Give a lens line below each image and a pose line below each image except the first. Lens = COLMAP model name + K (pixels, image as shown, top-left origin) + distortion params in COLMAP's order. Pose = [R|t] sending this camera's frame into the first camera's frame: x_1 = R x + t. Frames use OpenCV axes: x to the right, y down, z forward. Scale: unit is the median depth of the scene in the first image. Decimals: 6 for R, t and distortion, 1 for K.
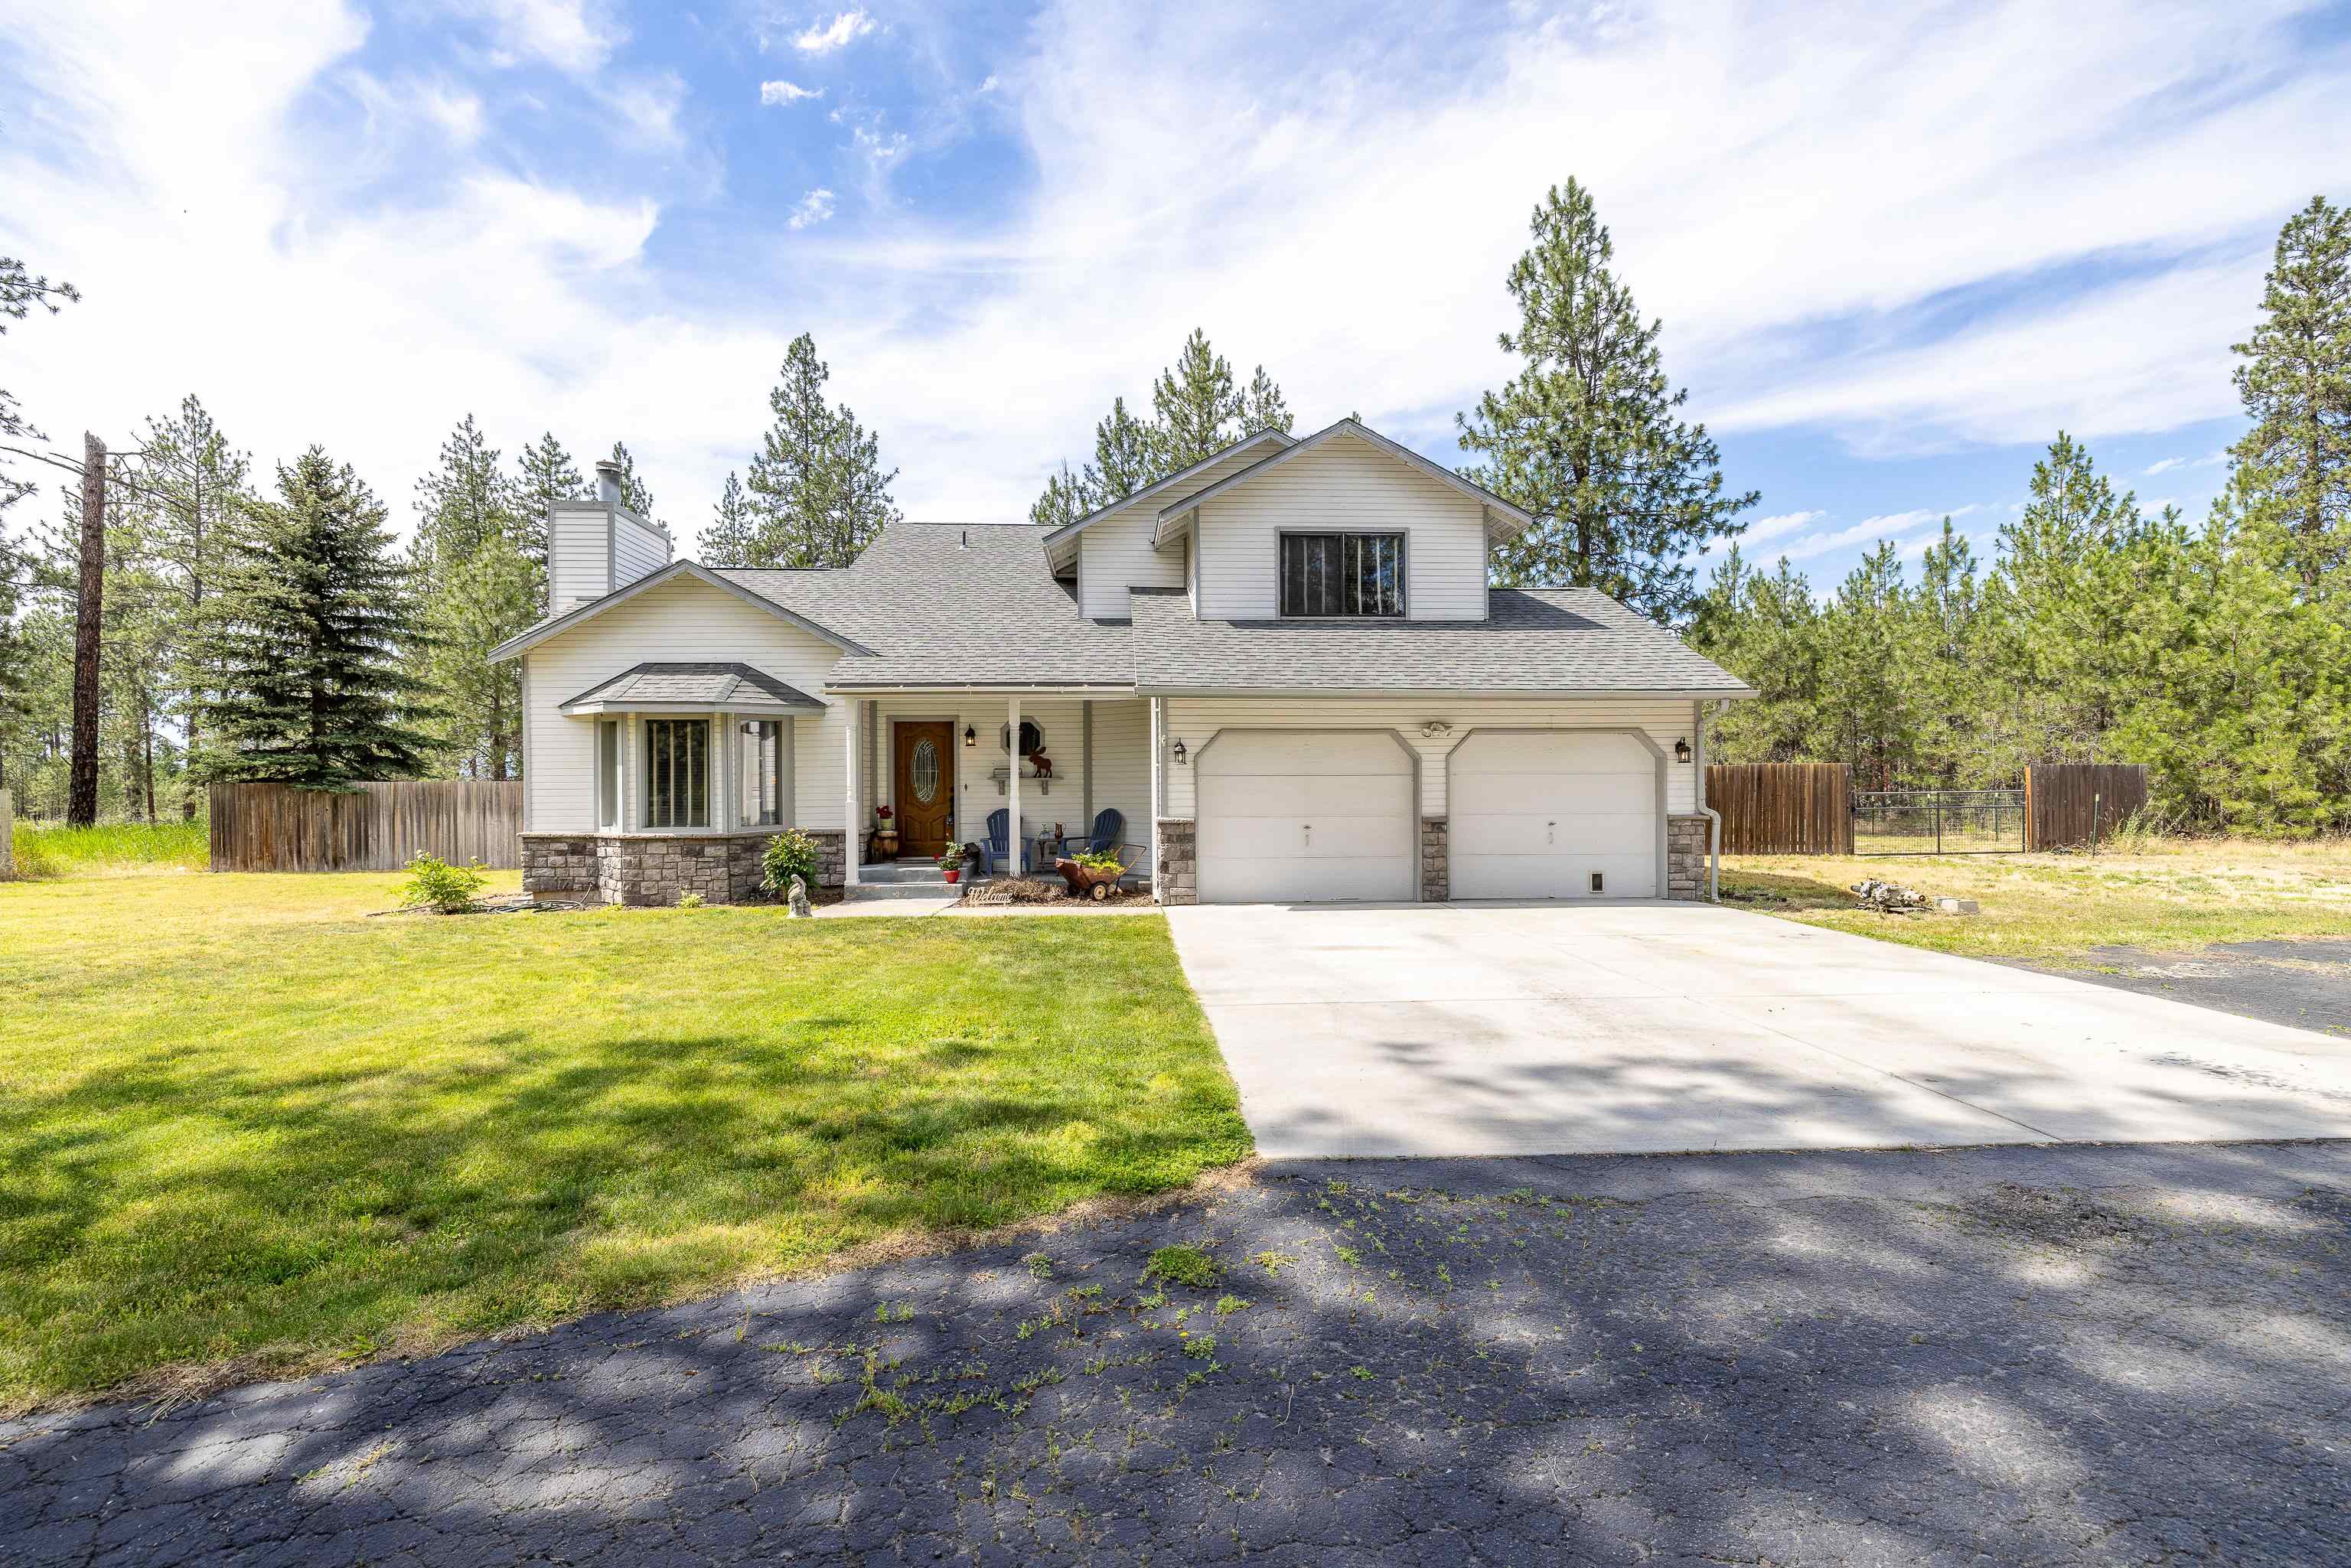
lens RADIAL K [[989.8, 0, 1165.6], [0, 989.8, 789.9], [0, 0, 1]] dist [0.000209, -0.000408]
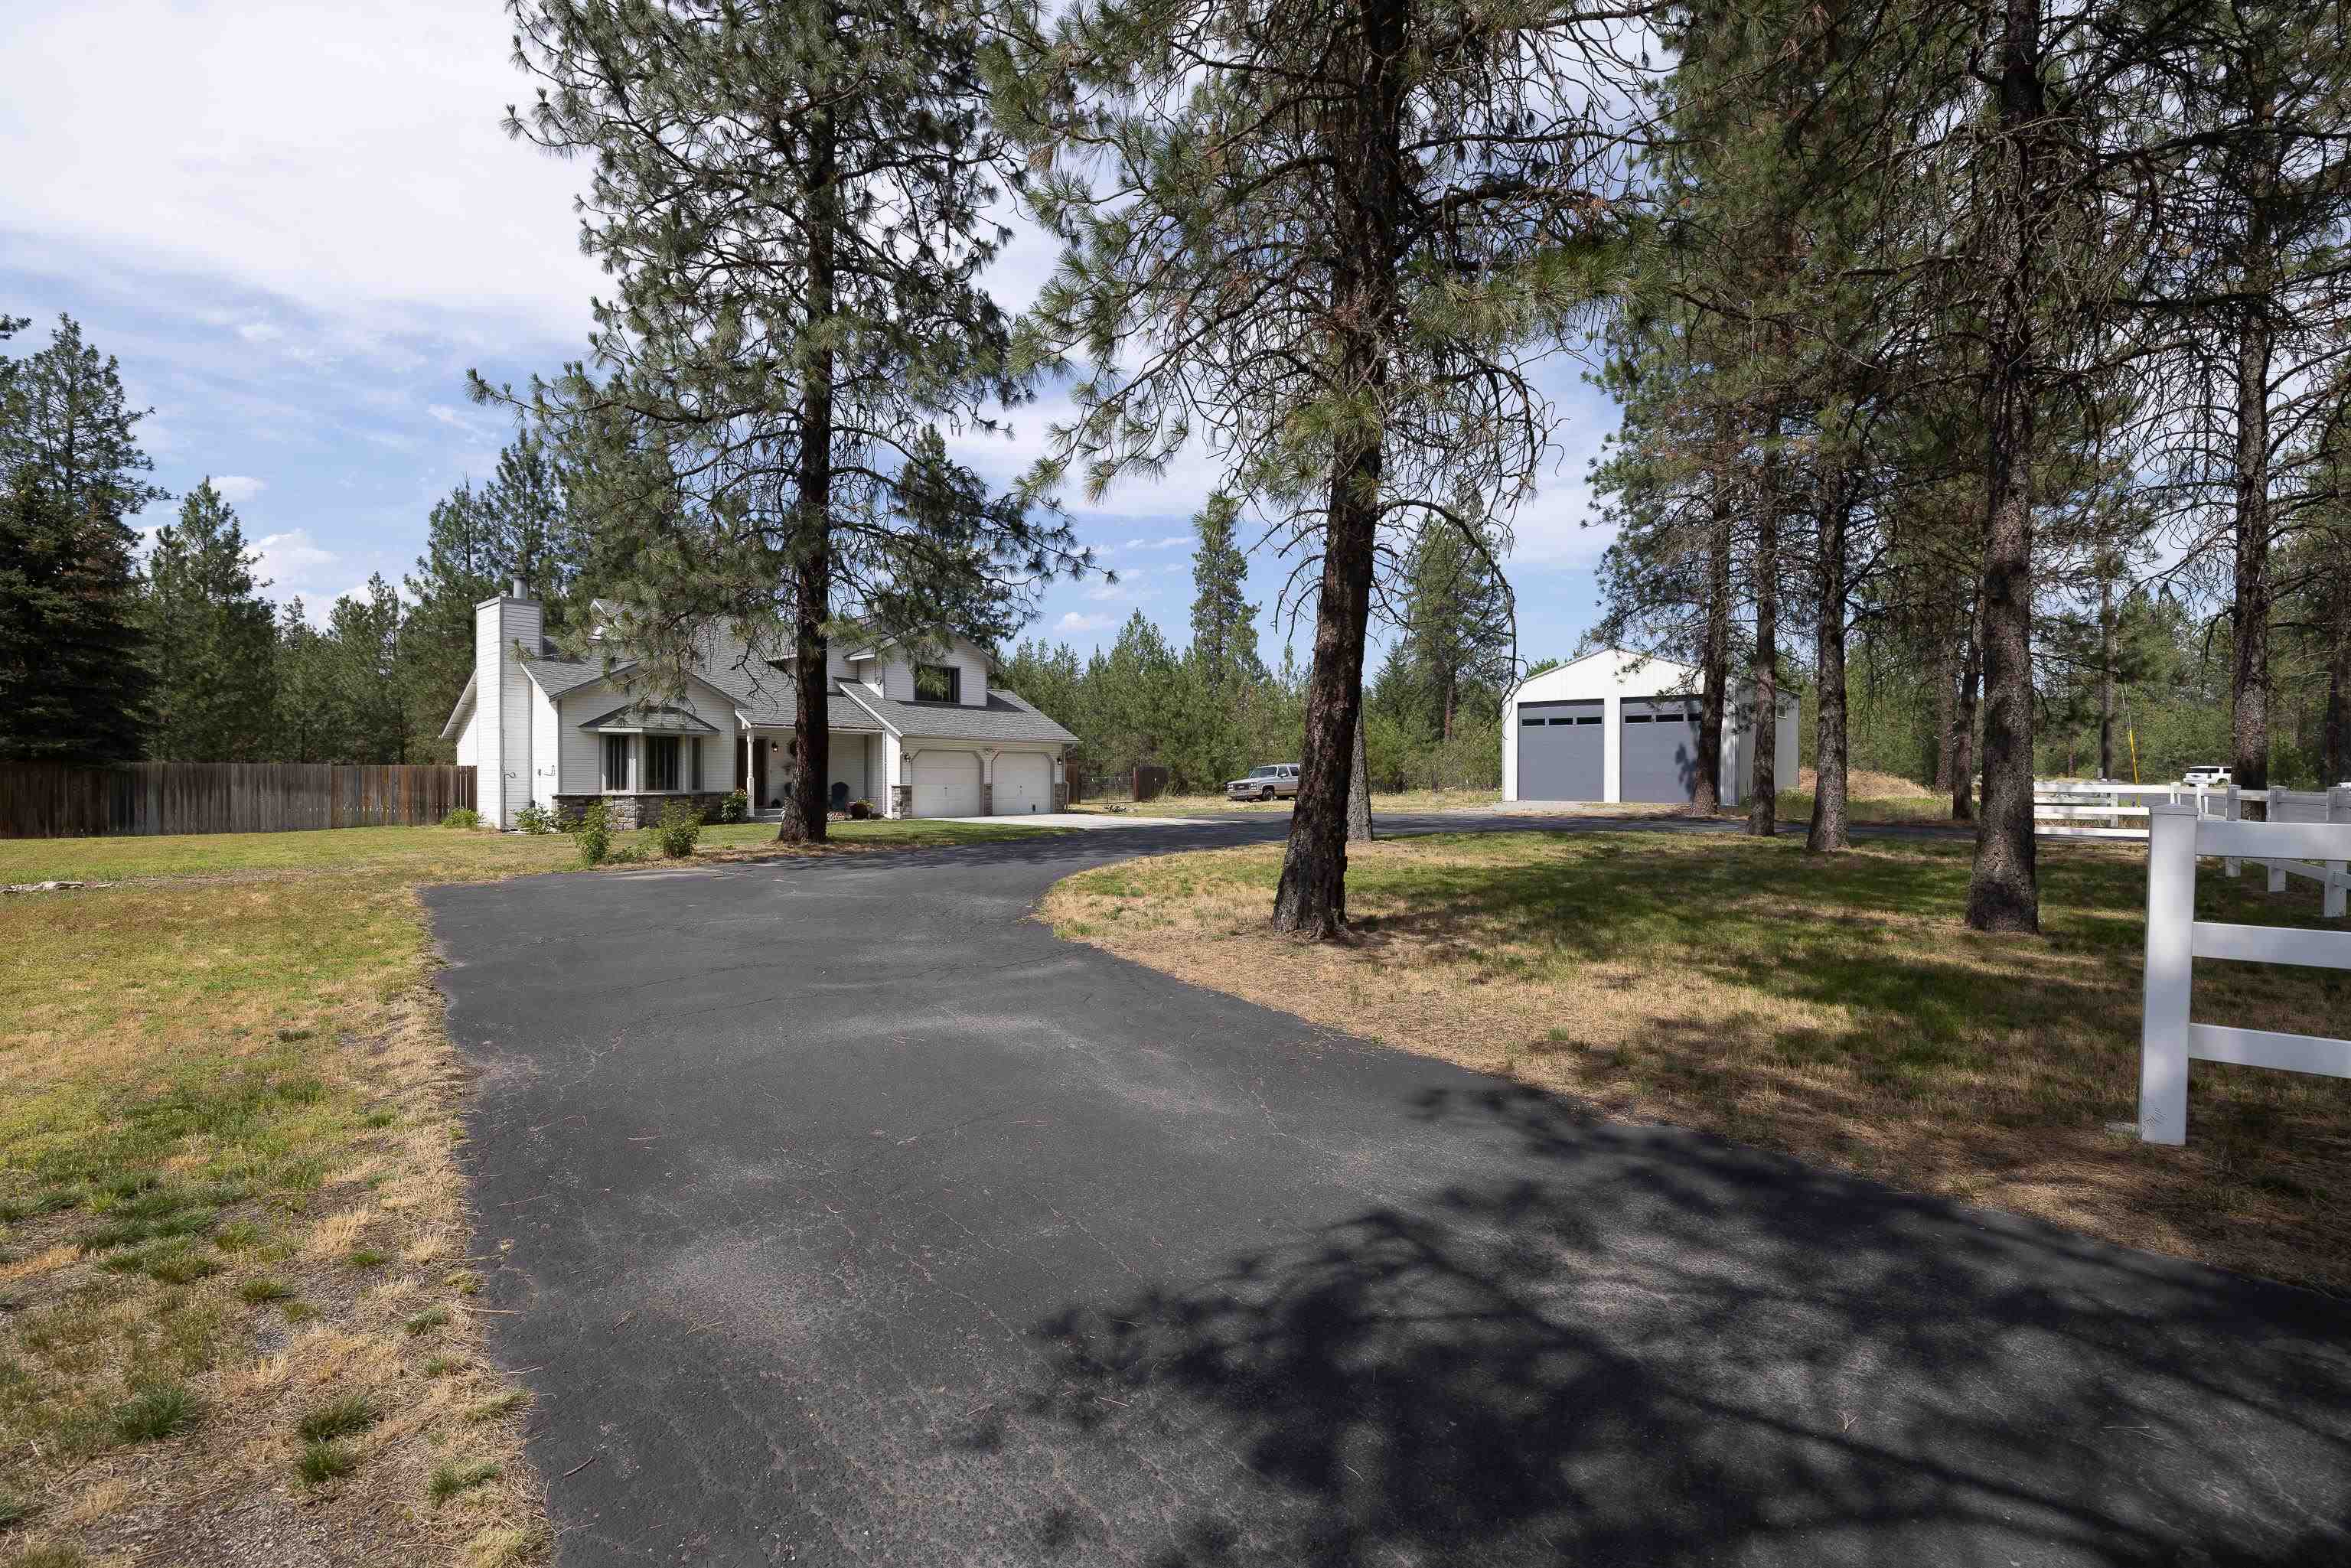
lens RADIAL K [[987.3, 0, 1172.1], [0, 987.3, 776.4], [0, 0, 1]] dist [0.001032, 0.000840]
pose [[0.696010, 0.005245, 0.718013, -1.119049], [-0.001509, 0.999982, -0.005842, 0.018705], [-0.718030, 0.002983, 0.696005, -1.048182]]
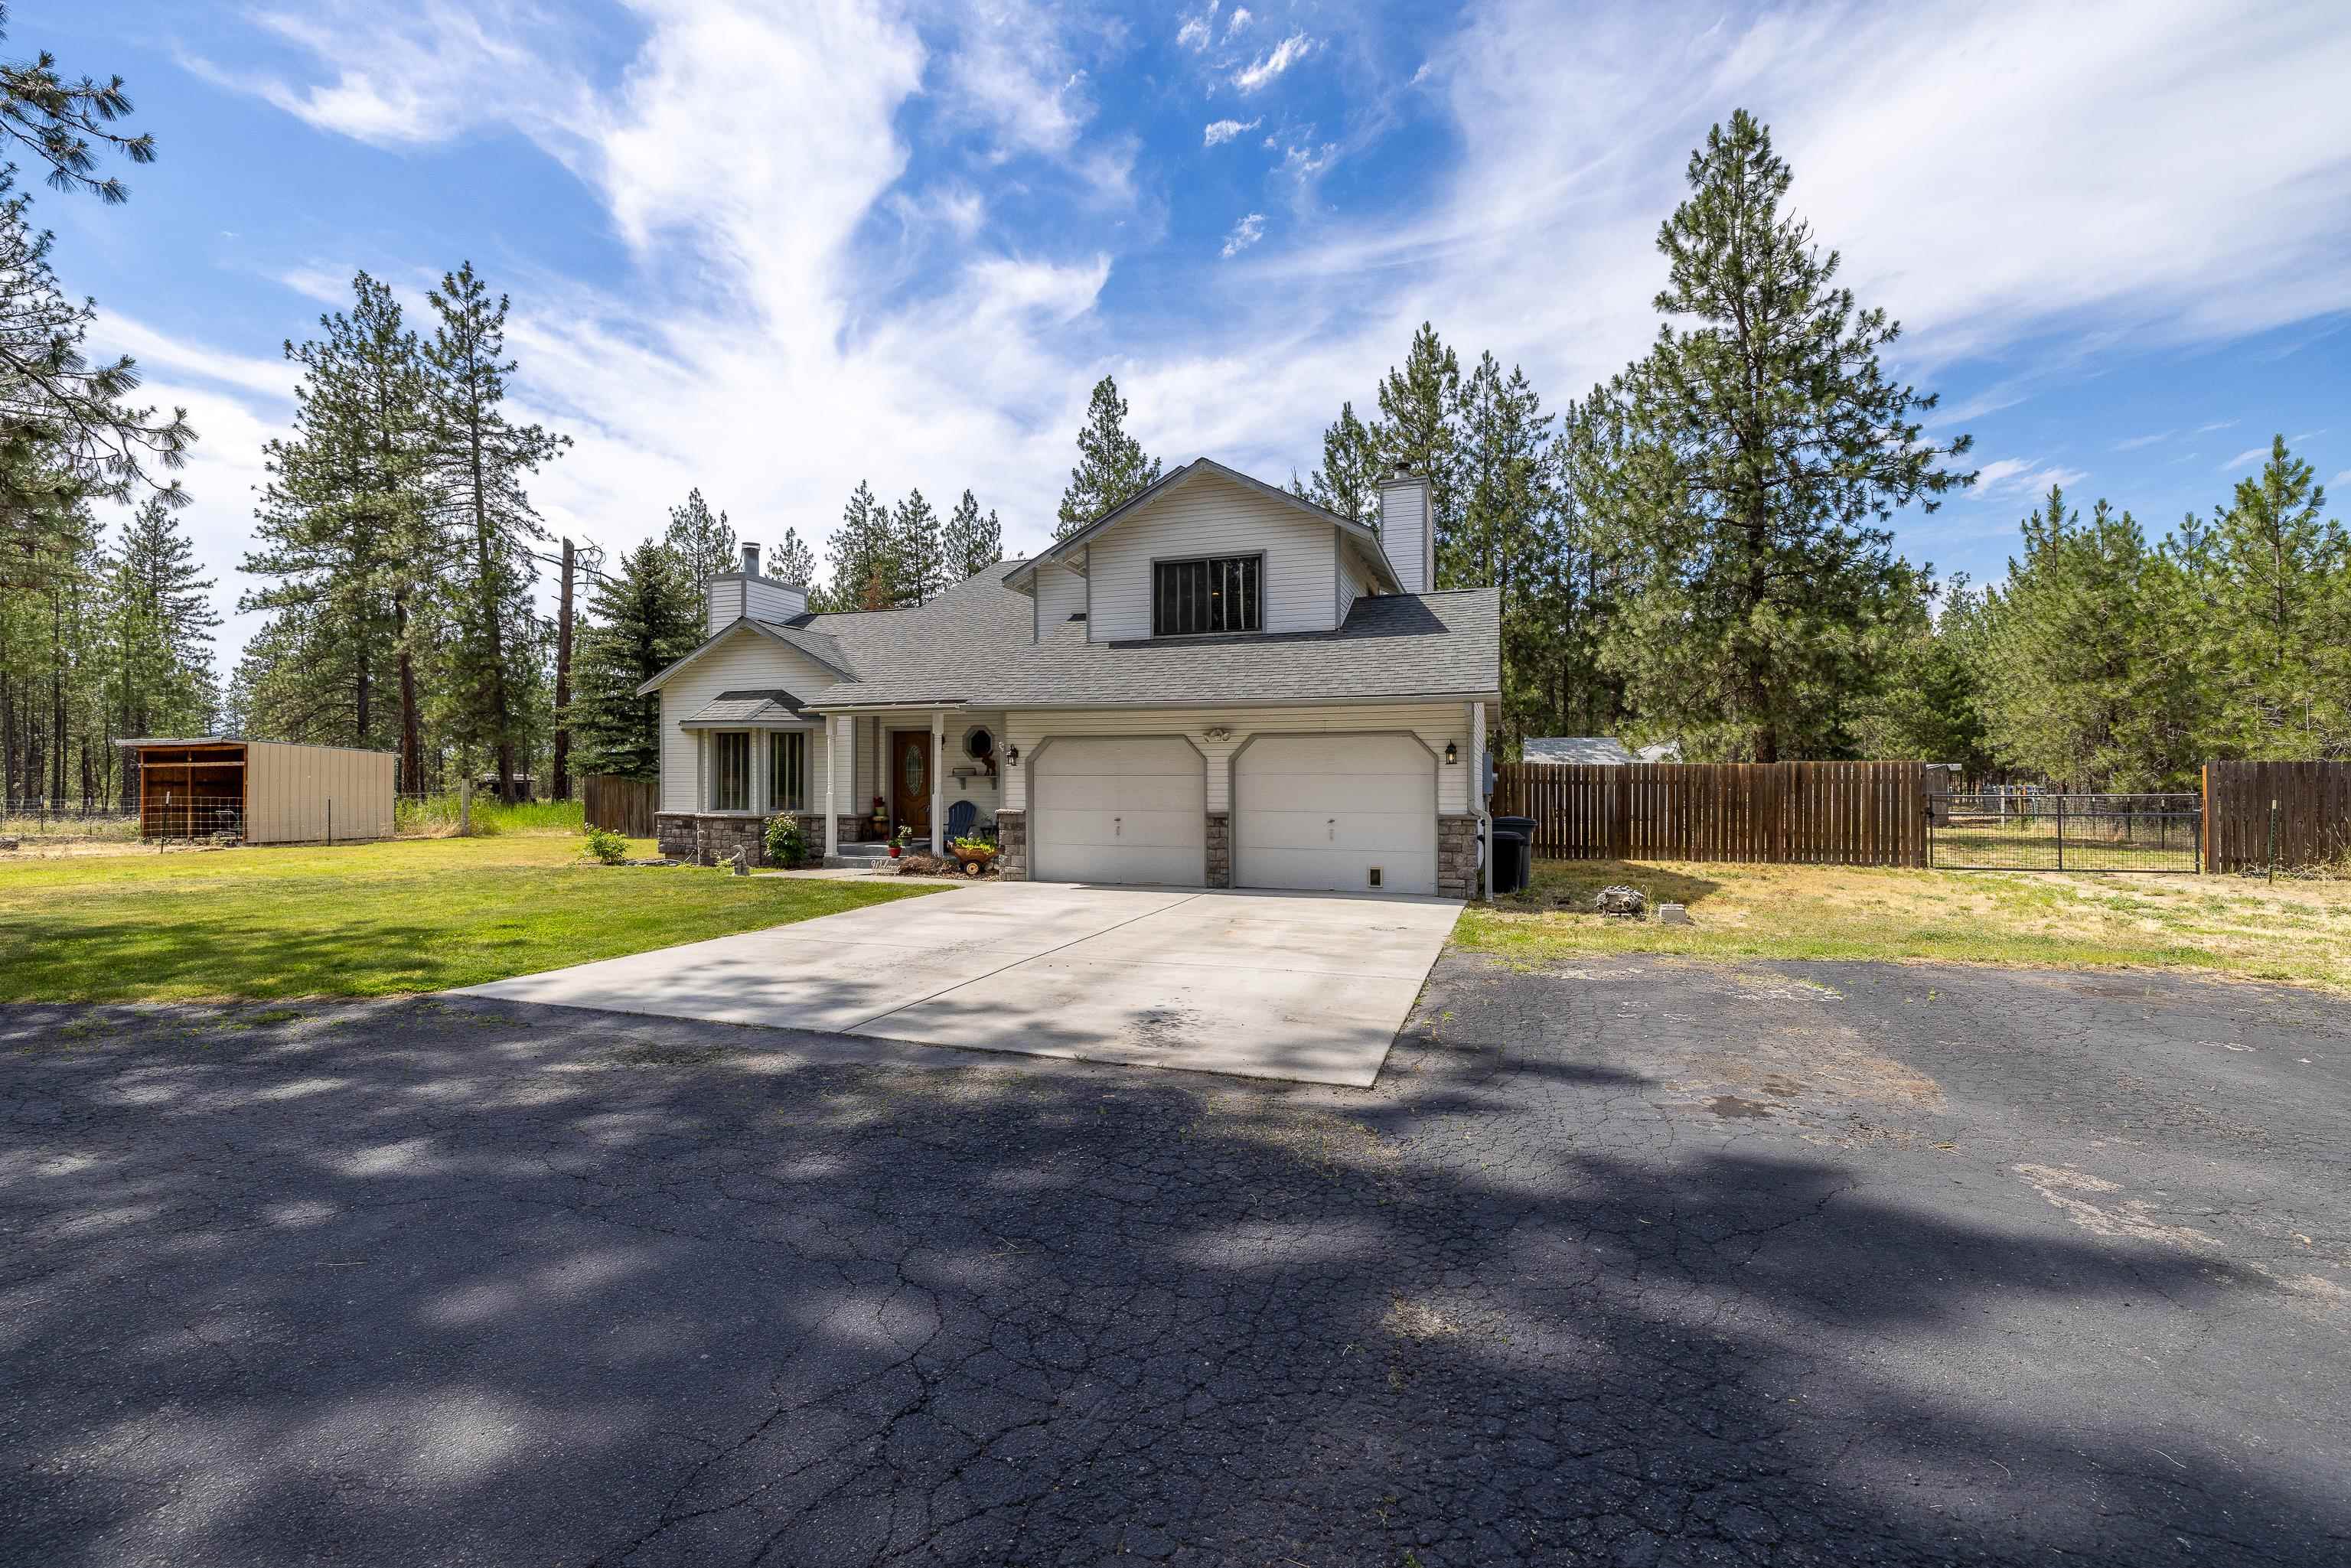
lens RADIAL K [[987.3, 0, 1172.1], [0, 987.3, 776.4], [0, 0, 1]] dist [0.001032, 0.000840]
pose [[0.928046, 0.004876, -0.372433, 0.550455], [-0.007216, 0.999962, -0.004889, -0.006732], [0.372395, 0.007225, 0.928046, -0.051895]]
